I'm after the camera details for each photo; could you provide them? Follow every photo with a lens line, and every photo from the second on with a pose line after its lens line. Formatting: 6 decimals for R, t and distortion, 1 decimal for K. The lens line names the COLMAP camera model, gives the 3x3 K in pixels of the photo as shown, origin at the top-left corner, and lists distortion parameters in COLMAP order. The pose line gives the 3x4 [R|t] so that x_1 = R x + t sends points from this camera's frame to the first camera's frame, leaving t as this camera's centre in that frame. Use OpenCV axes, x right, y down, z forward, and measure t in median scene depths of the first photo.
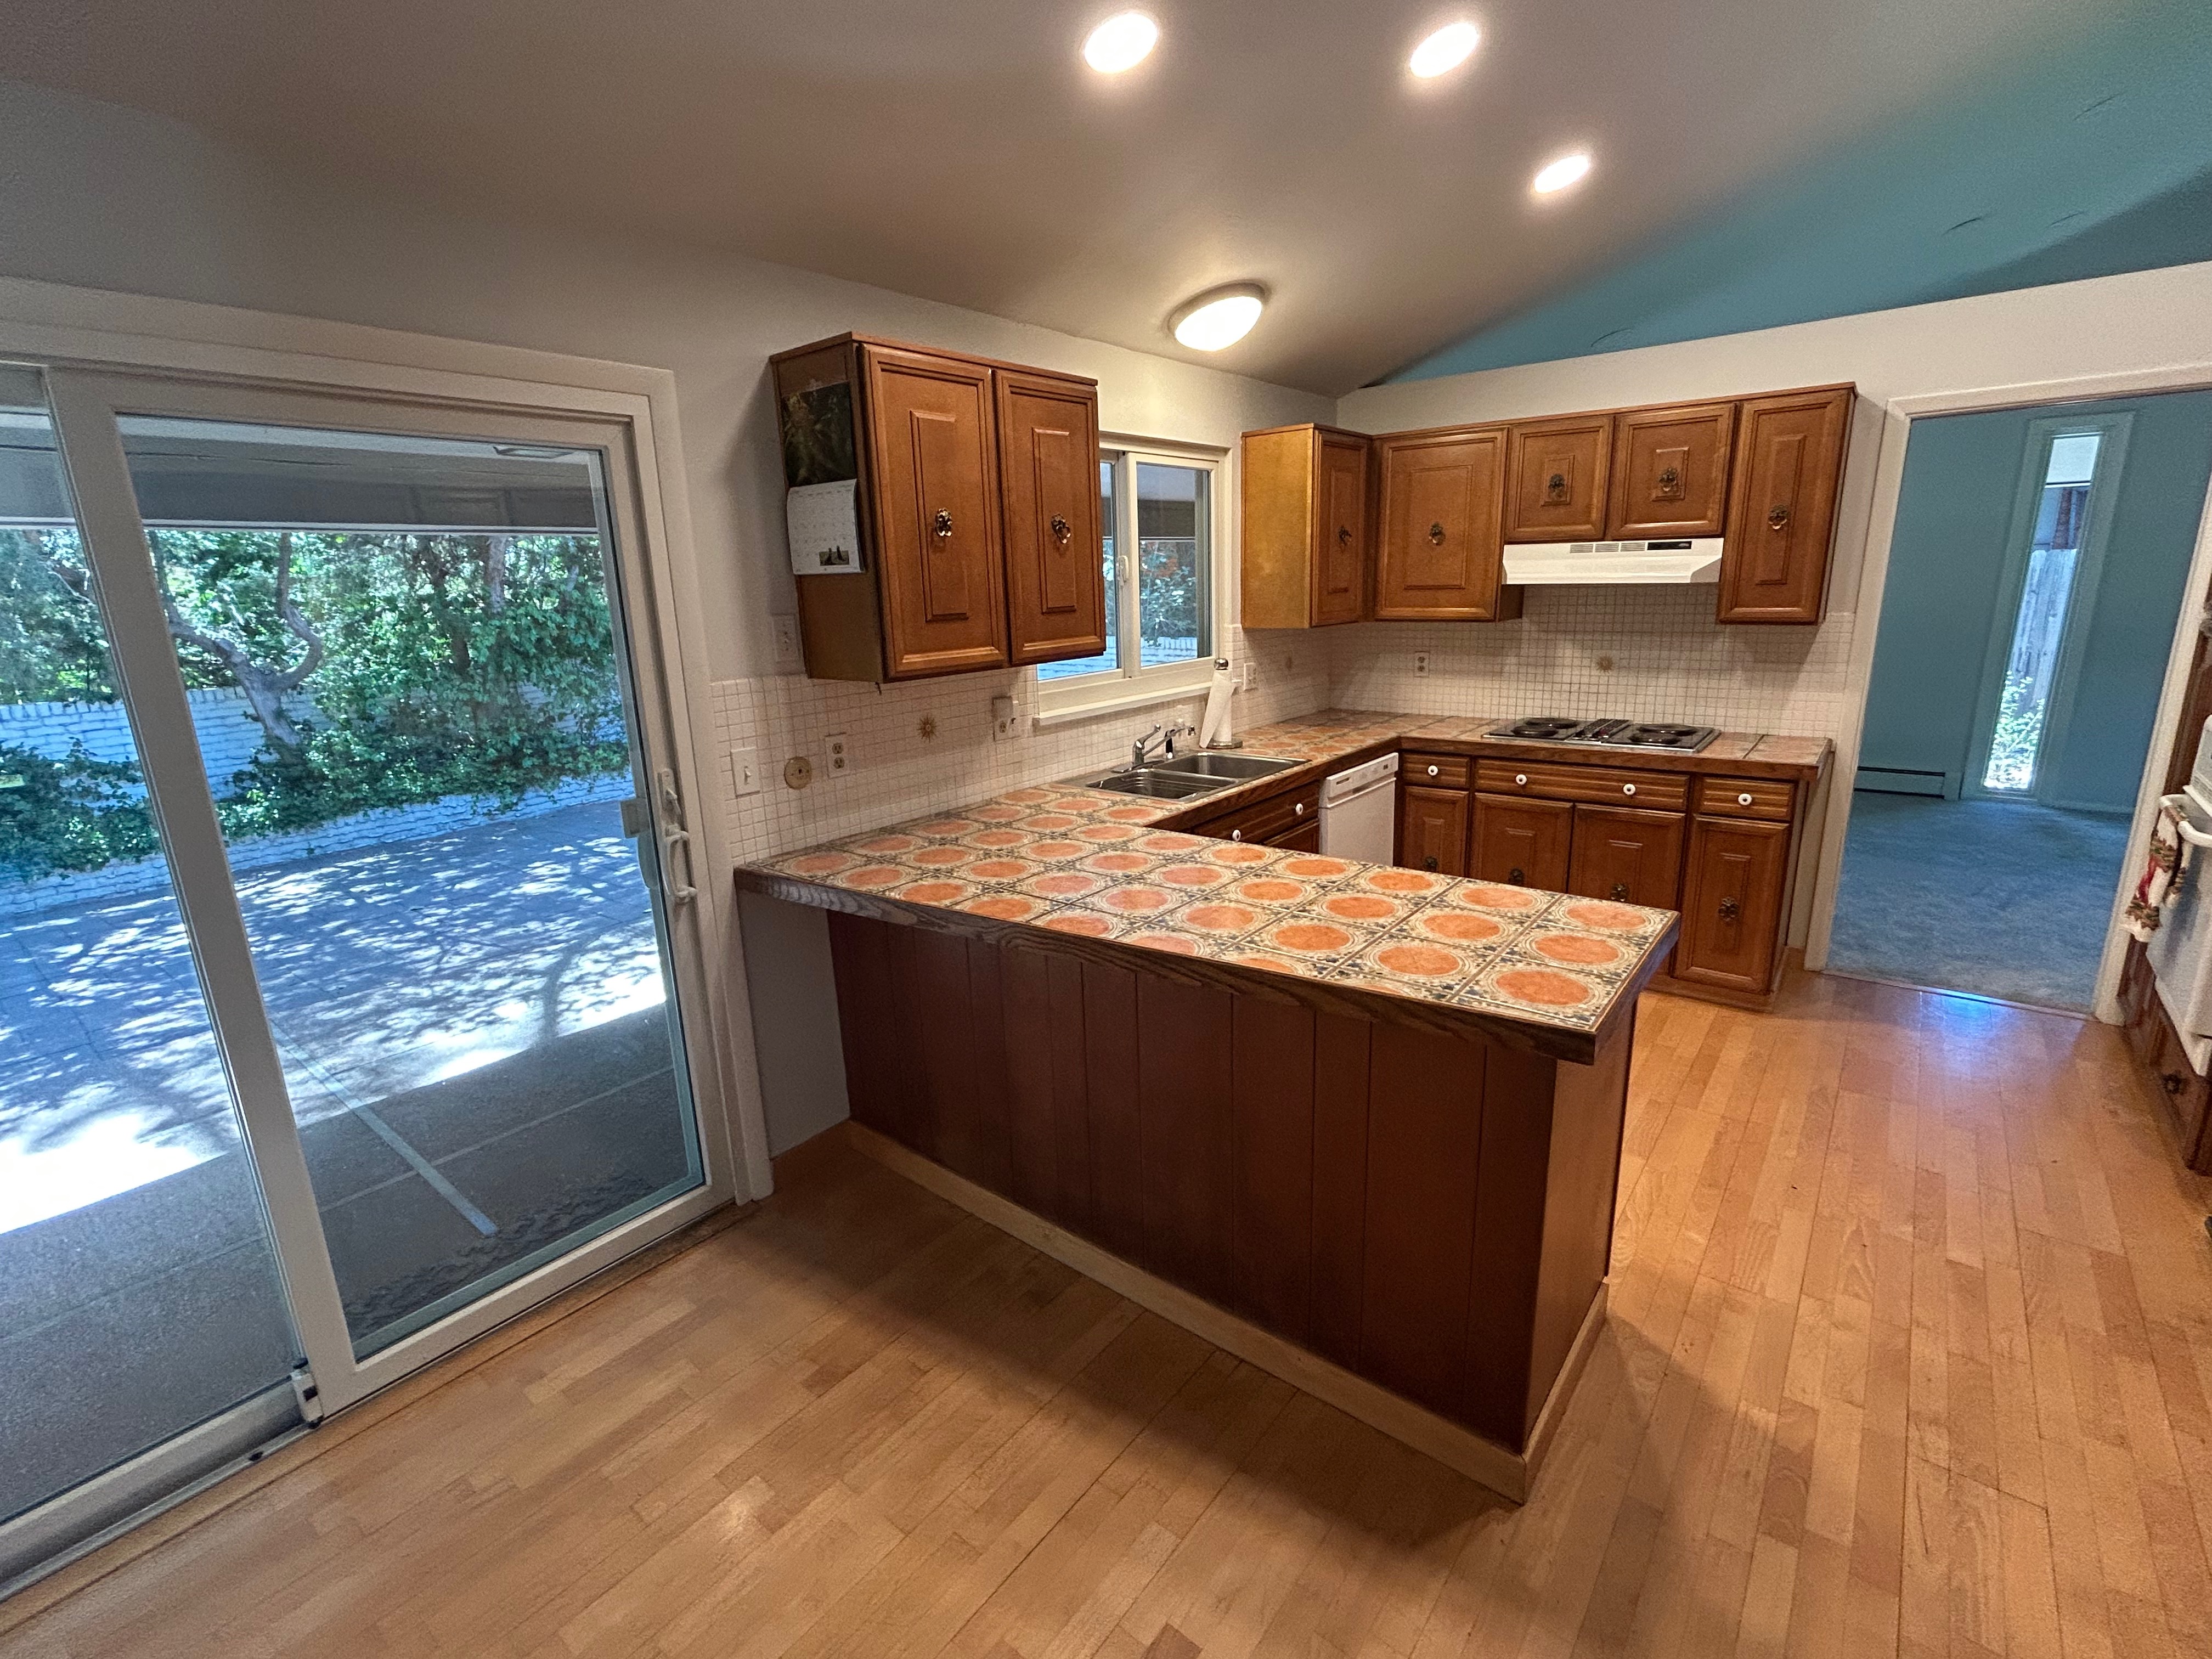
lens RADIAL K [[998.7, 0, 1103.7], [0, 998.7, 825.1], [0, 0, 1]] dist [-0.001907, 0.001741]
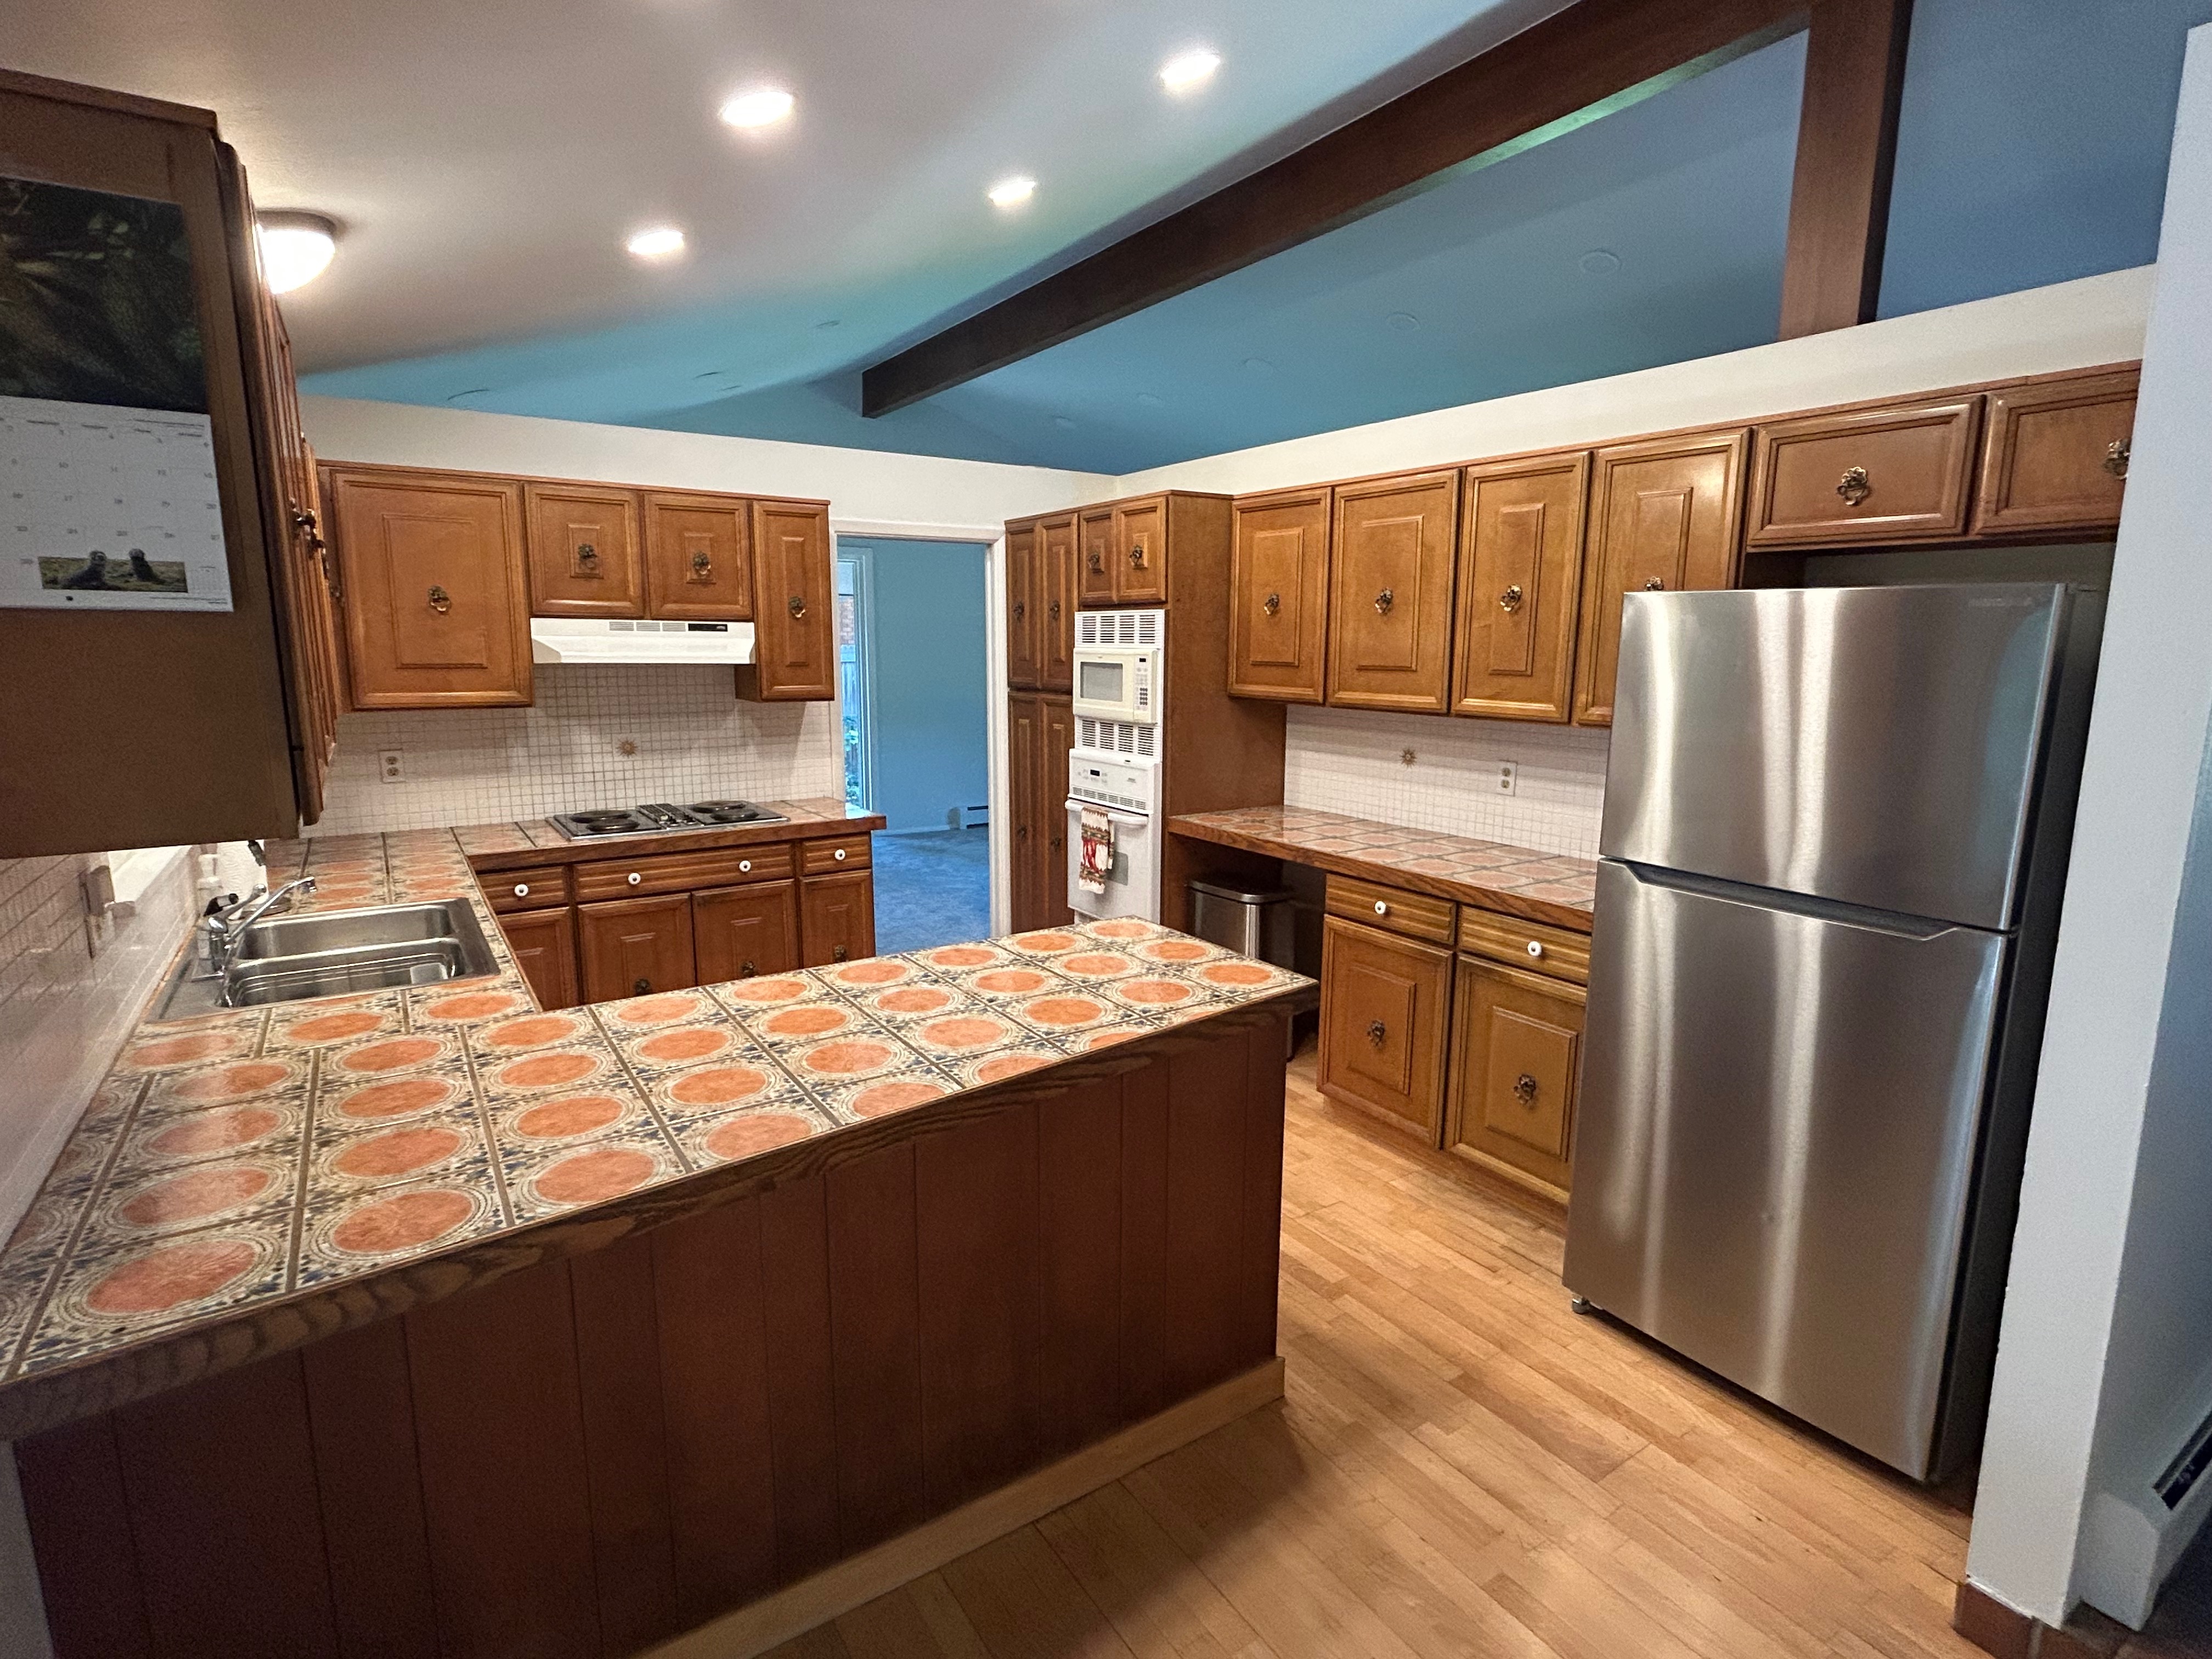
lens RADIAL K [[1098.2, 0, 1106.0], [0, 1098.2, 829.5], [0, 0, 1]] dist [-0.001306, -0.000192]
pose [[0.300675, -0.129311, 0.944920, -0.352225], [0.219483, 0.973555, 0.063390, -0.054554], [-0.928128, 0.188334, 0.321105, 0.269137]]
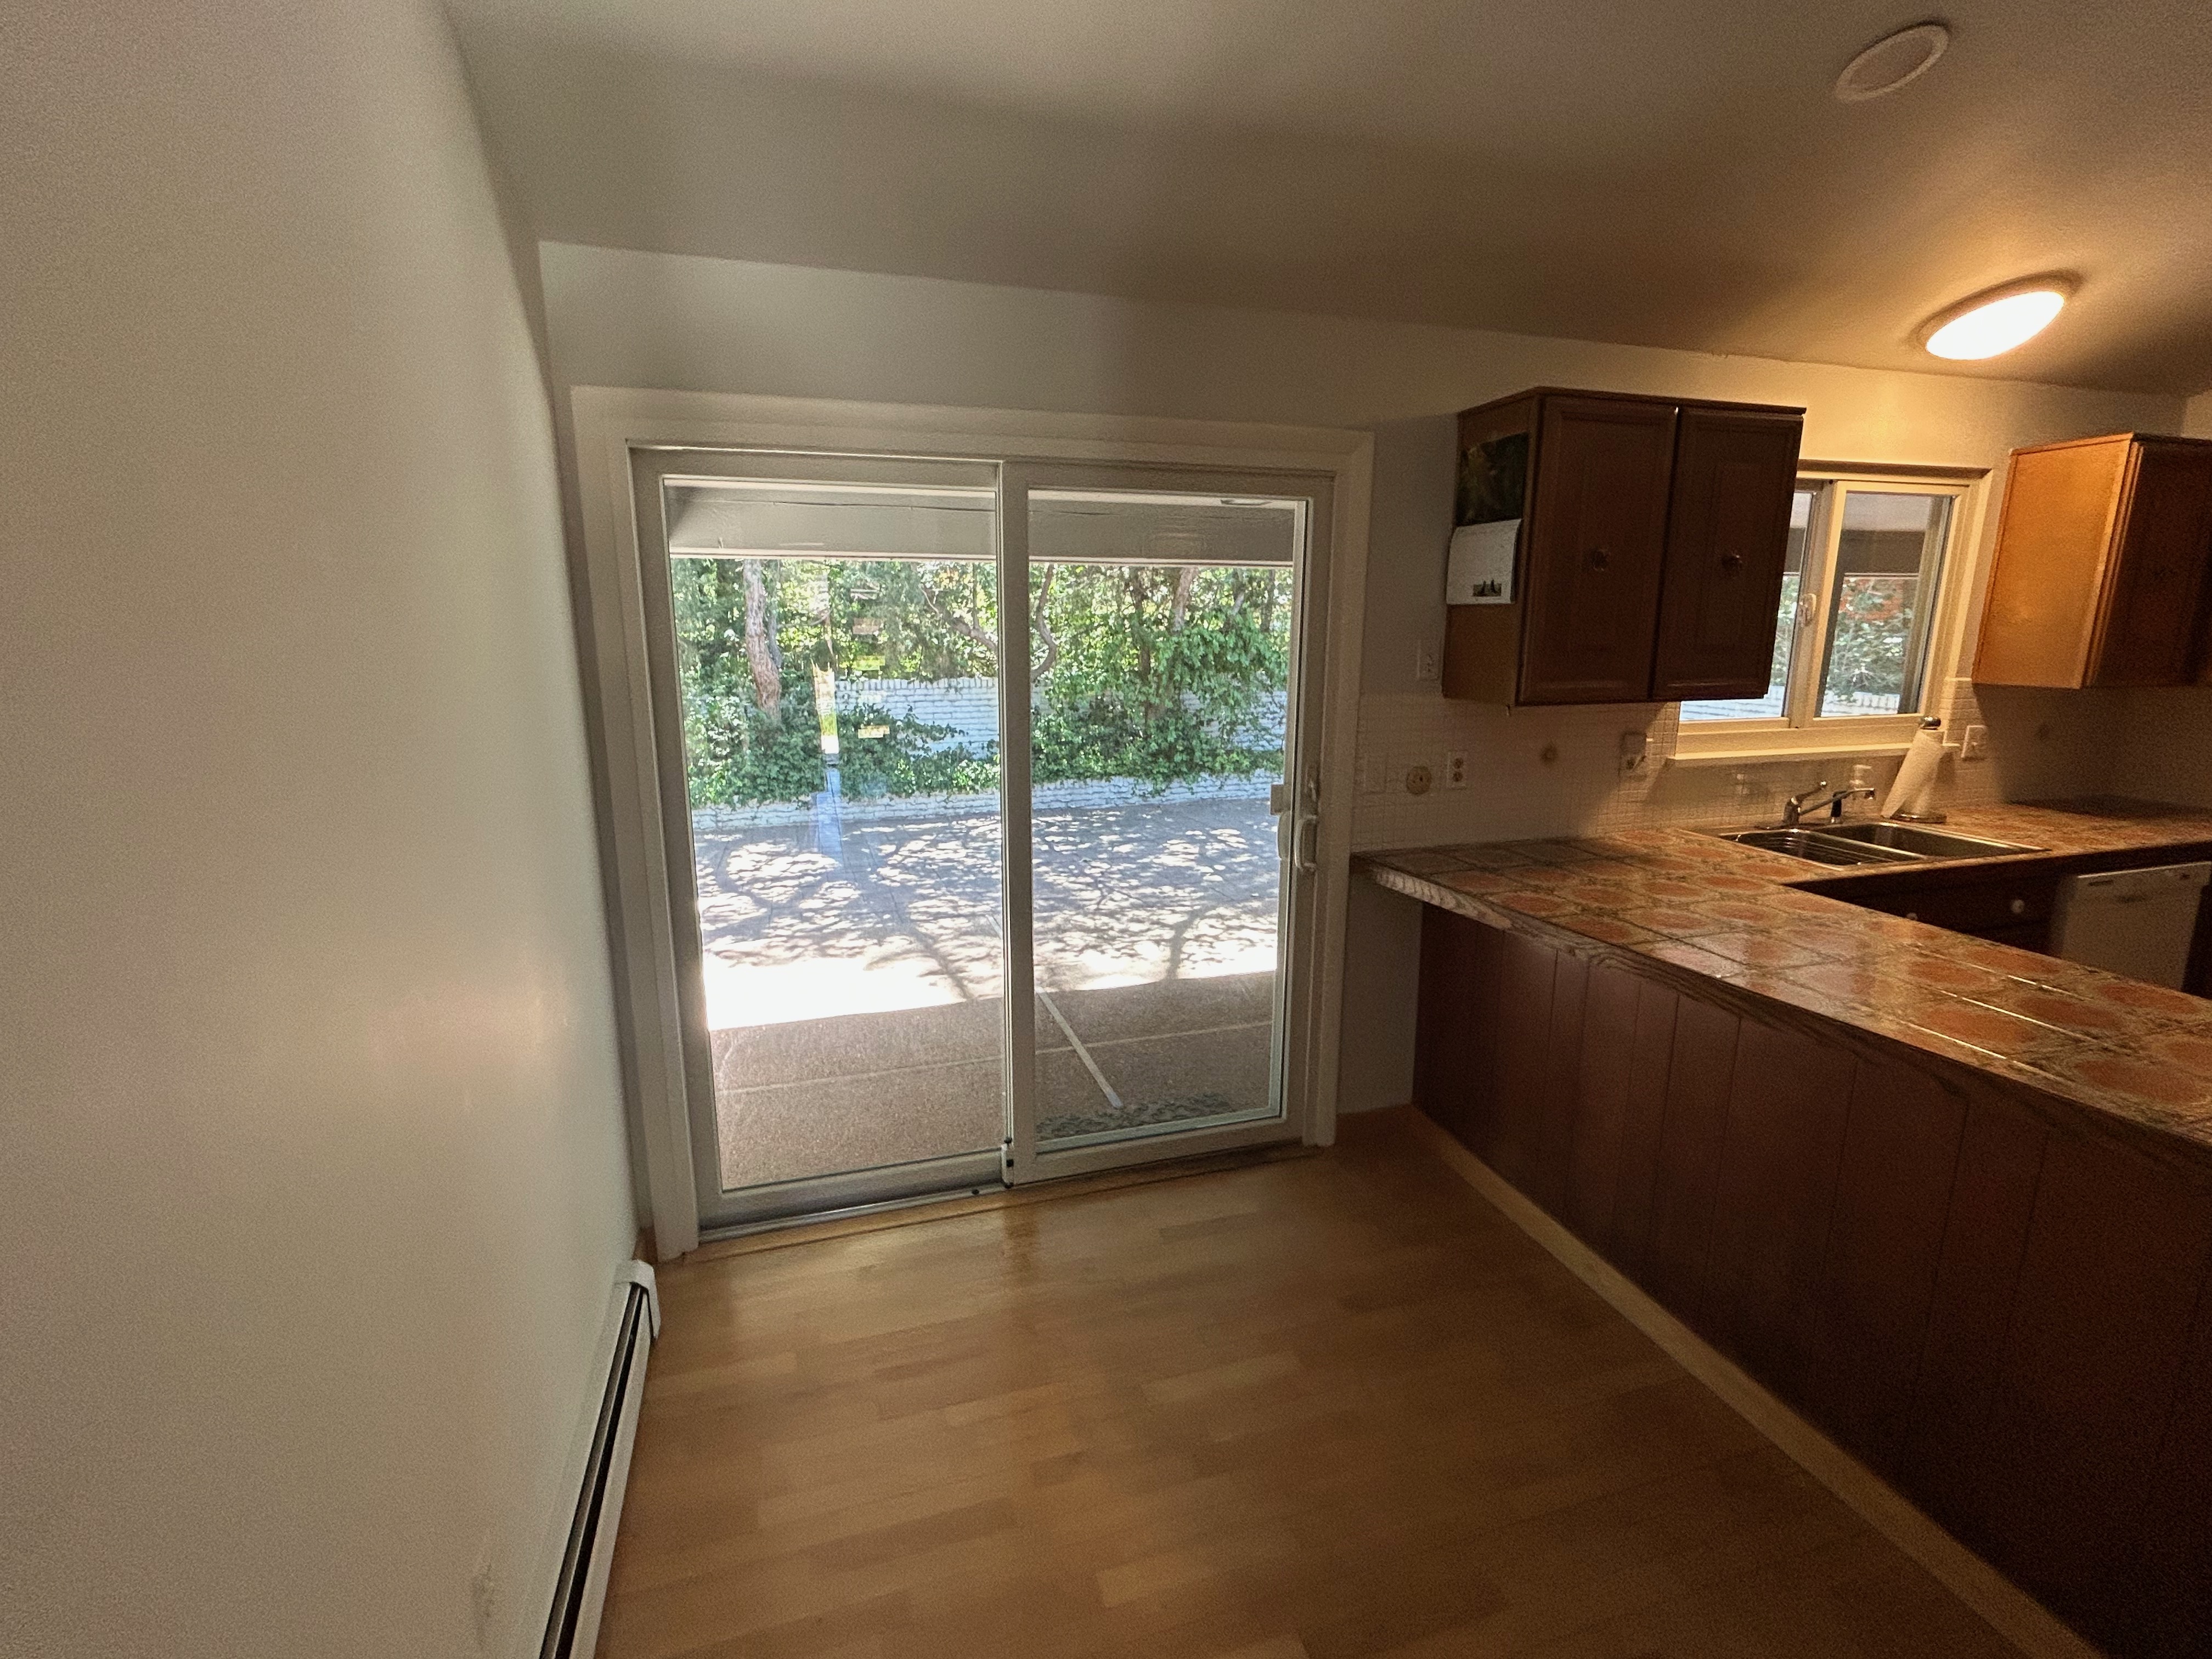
lens RADIAL K [[998.7, 0, 1103.7], [0, 998.7, 825.1], [0, 0, 1]] dist [-0.001907, 0.001741]
pose [[0.826601, 0.146297, -0.543441, 0.010069], [-0.162814, 0.986494, 0.017921, 0.021840], [0.538723, 0.073667, 0.839256, -0.077742]]
